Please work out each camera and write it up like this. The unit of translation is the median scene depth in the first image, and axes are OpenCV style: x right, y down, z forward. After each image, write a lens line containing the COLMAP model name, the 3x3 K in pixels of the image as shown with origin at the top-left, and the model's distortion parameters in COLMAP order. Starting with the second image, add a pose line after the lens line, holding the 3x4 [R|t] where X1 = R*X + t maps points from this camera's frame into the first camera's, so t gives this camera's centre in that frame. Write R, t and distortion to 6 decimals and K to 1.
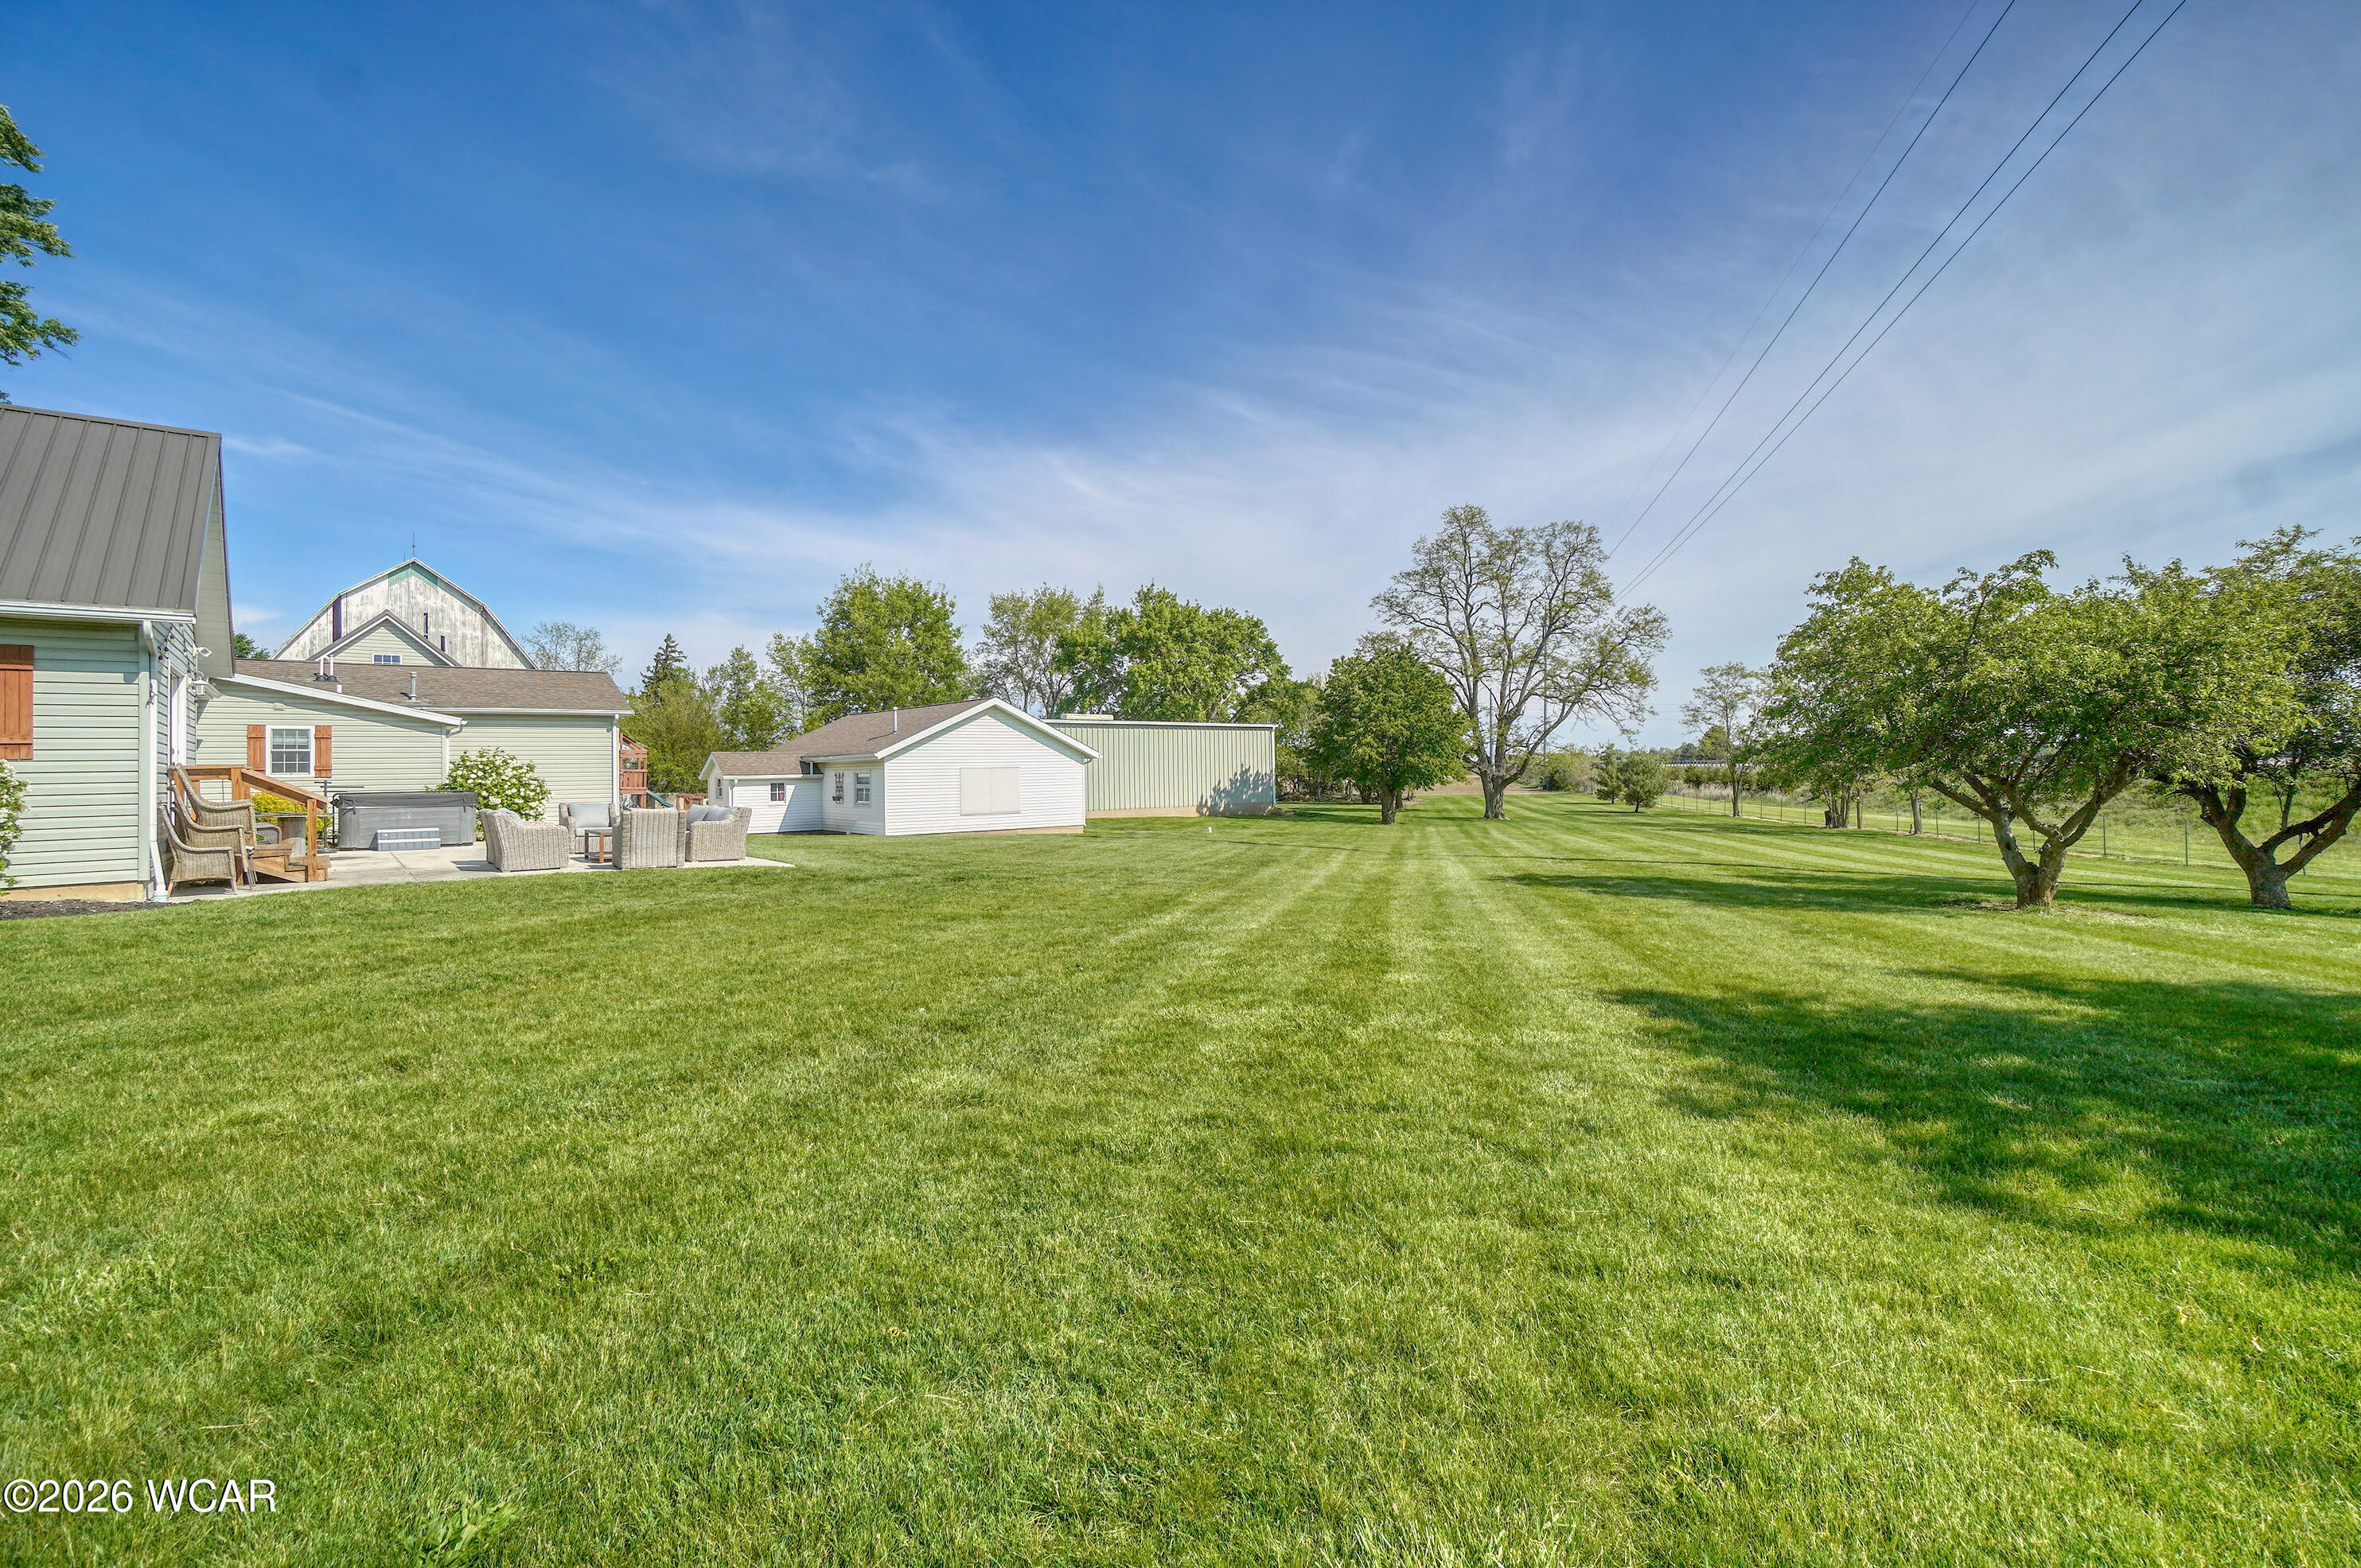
lens RADIAL K [[1097.7, 0, 1179.4], [0, 1097.7, 749.8], [0, 0, 1]] dist [-0.001669, 0.000130]
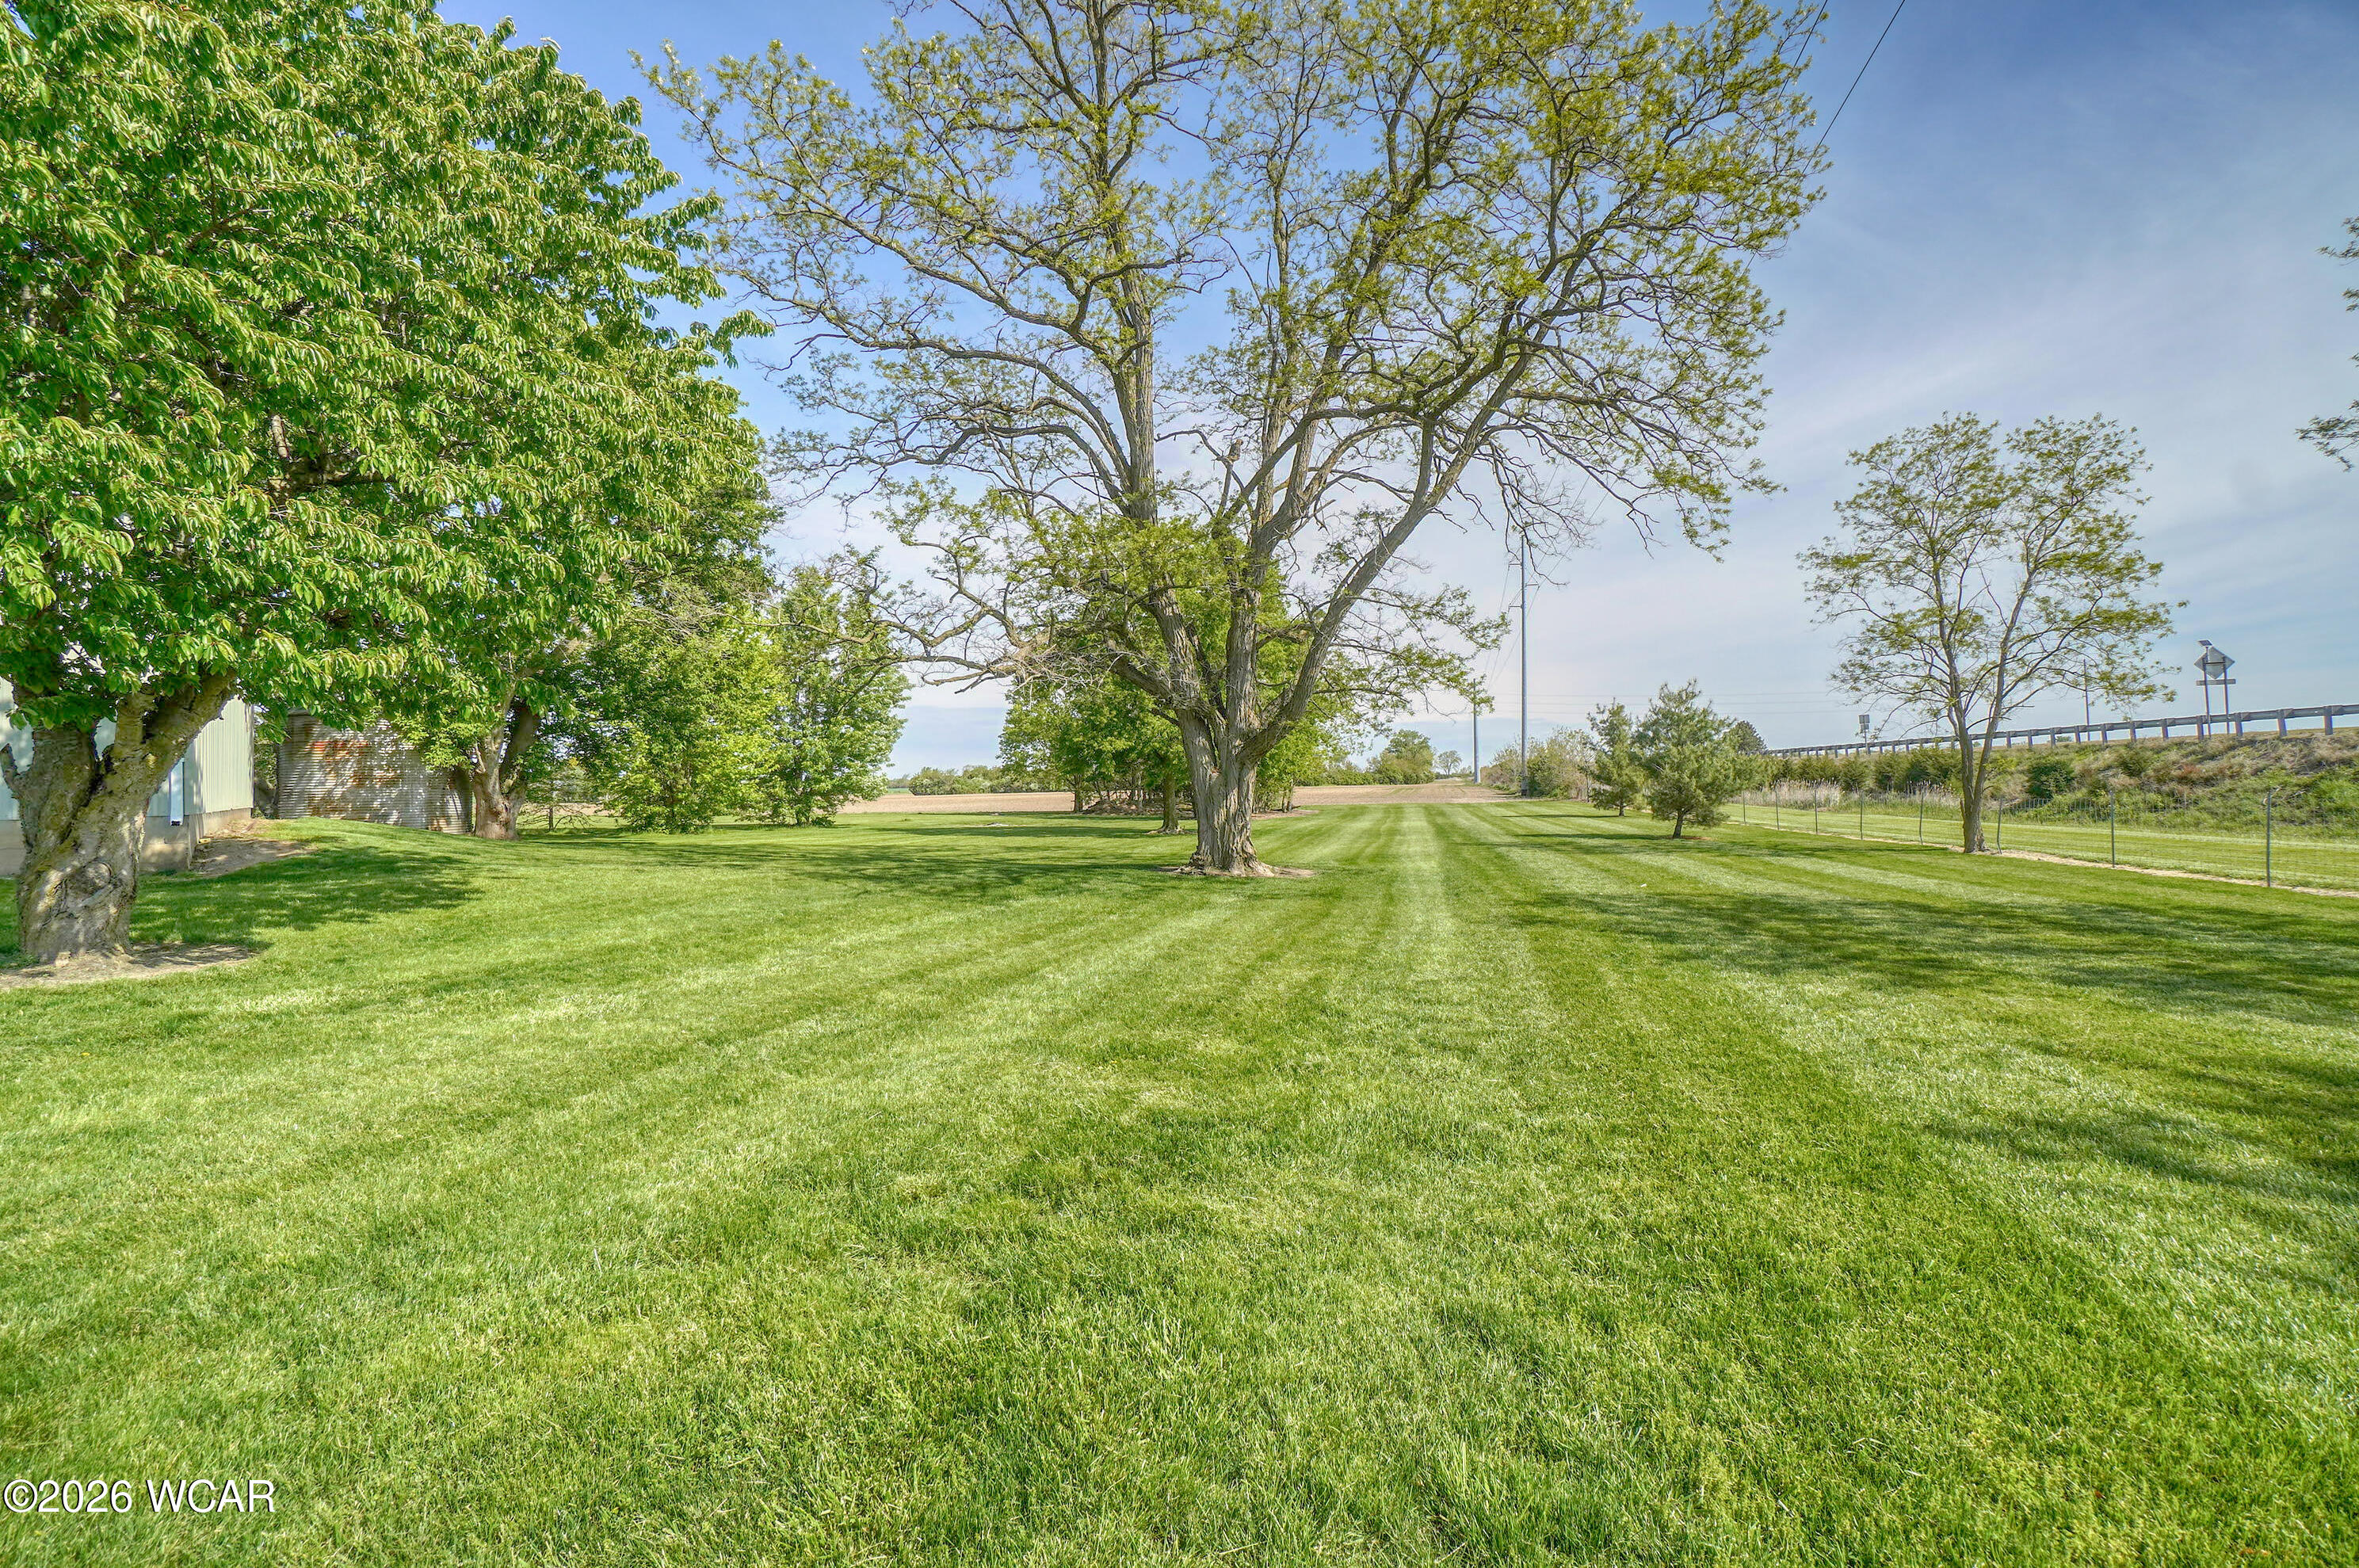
lens RADIAL K [[1096.9, 0, 1178.4], [0, 1096.9, 749.9], [0, 0, 1]] dist [-0.001669, 0.000130]
pose [[0.999934, -0.005831, -0.009921, 0.225171], [0.005702, 0.999900, -0.012956, 0.027263], [0.009996, 0.012898, 0.999867, 0.567236]]
